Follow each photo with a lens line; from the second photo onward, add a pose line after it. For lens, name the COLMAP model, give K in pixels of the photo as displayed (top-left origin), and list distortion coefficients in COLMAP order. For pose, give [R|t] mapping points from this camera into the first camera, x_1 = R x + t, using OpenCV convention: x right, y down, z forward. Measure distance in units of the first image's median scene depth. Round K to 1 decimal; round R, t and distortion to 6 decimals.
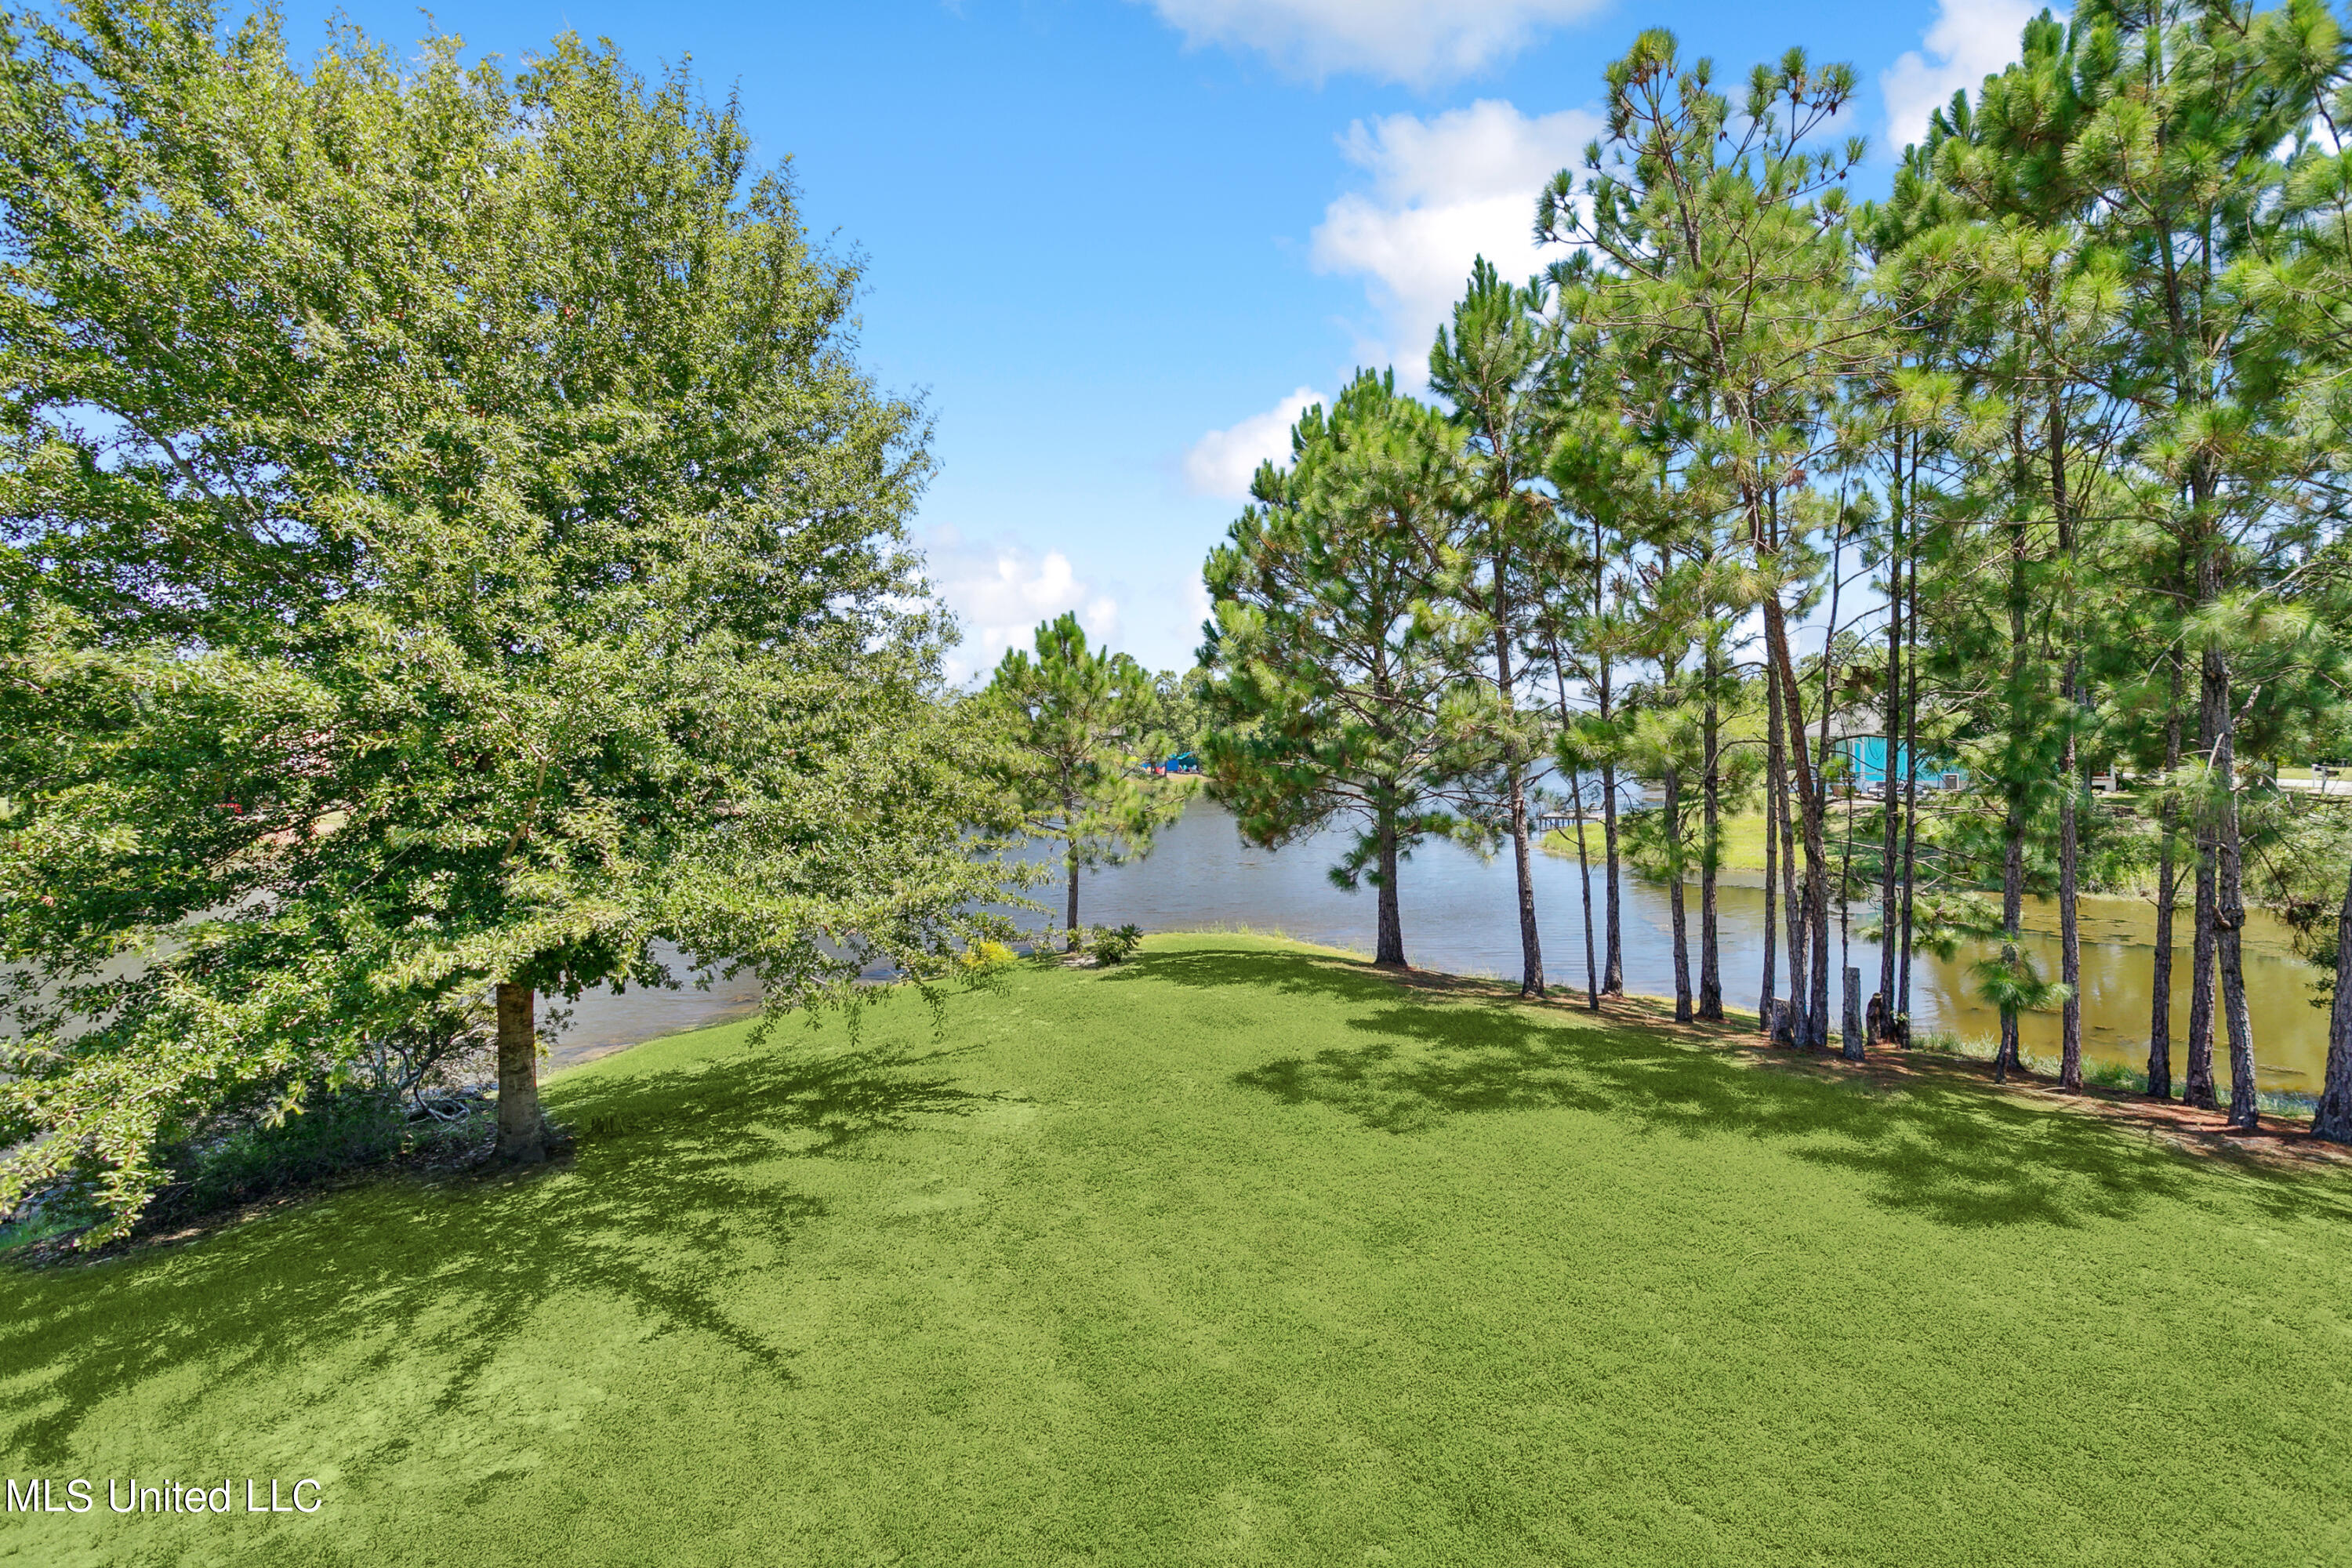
lens RADIAL K [[1121.6, 0, 1187.9], [0, 1121.6, 796.3], [0, 0, 1]] dist [0.000599, 0.001121]
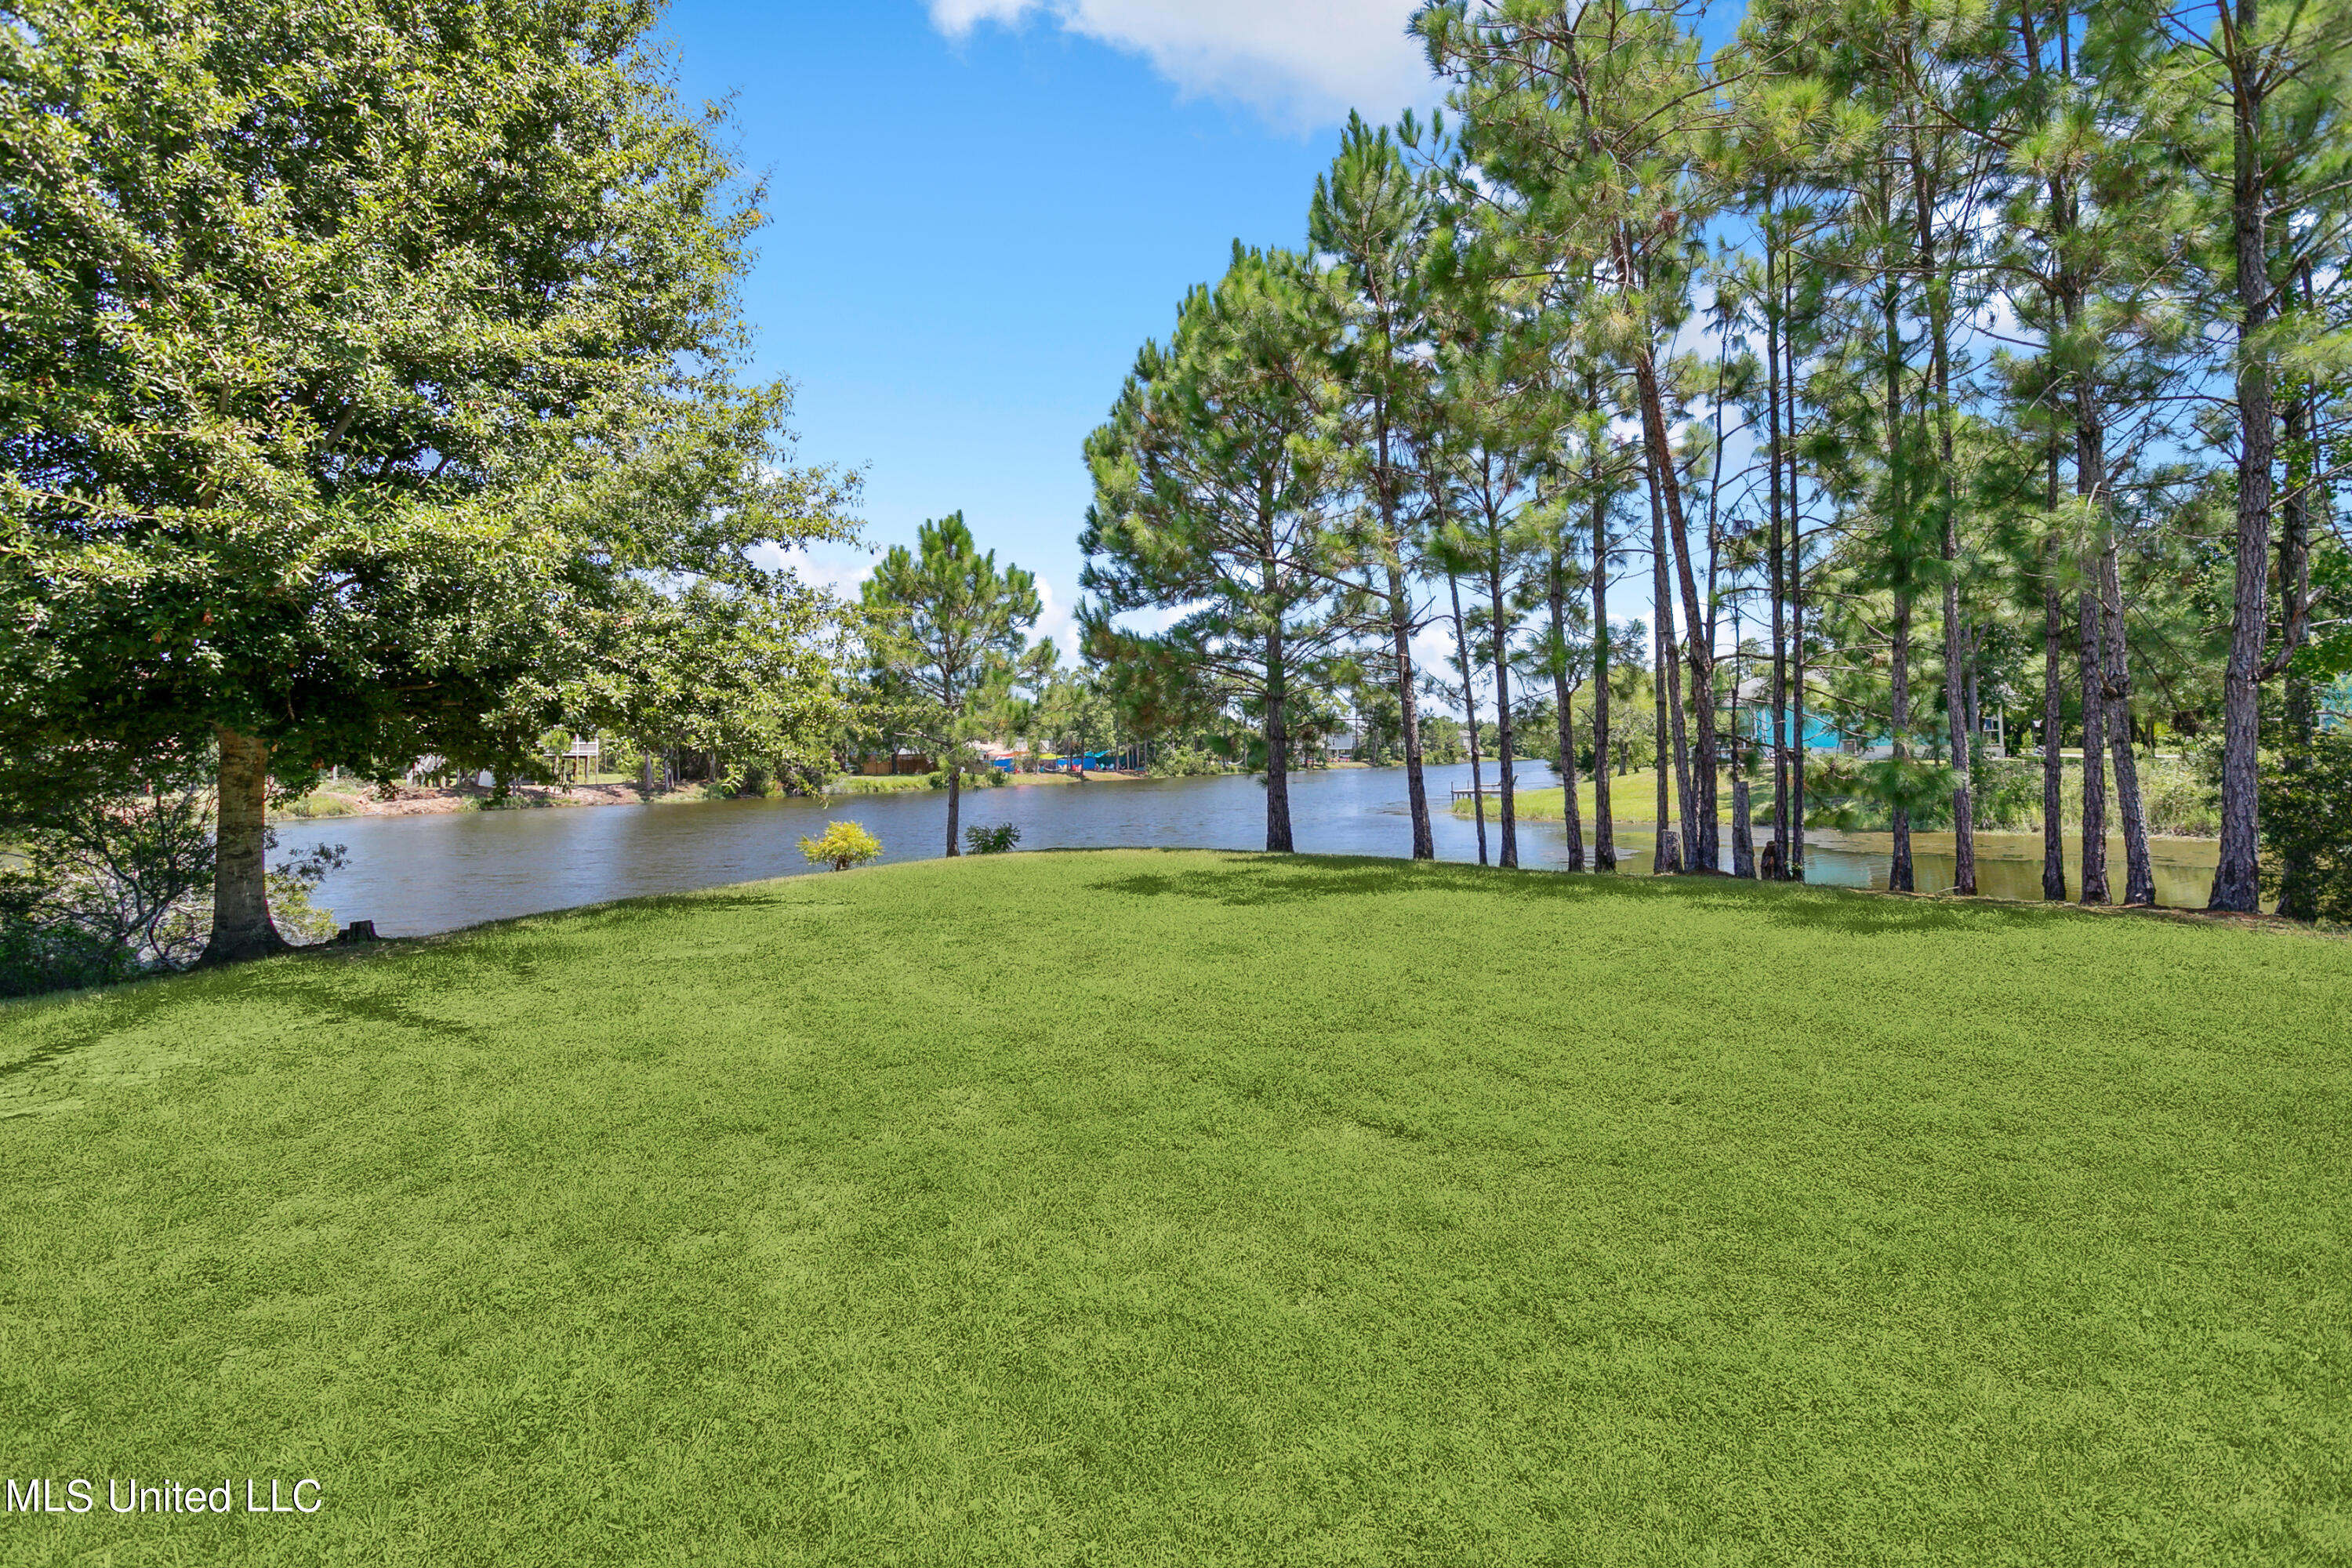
lens RADIAL K [[1107.8, 0, 1143.3], [0, 1107.8, 777.4], [0, 0, 1]] dist [-0.011265, -0.000351]
pose [[0.999685, 0.001207, 0.025073, 0.044920], [-0.000045, 0.998928, -0.046288, 0.145522], [-0.025102, 0.046272, 0.998613, 0.055390]]
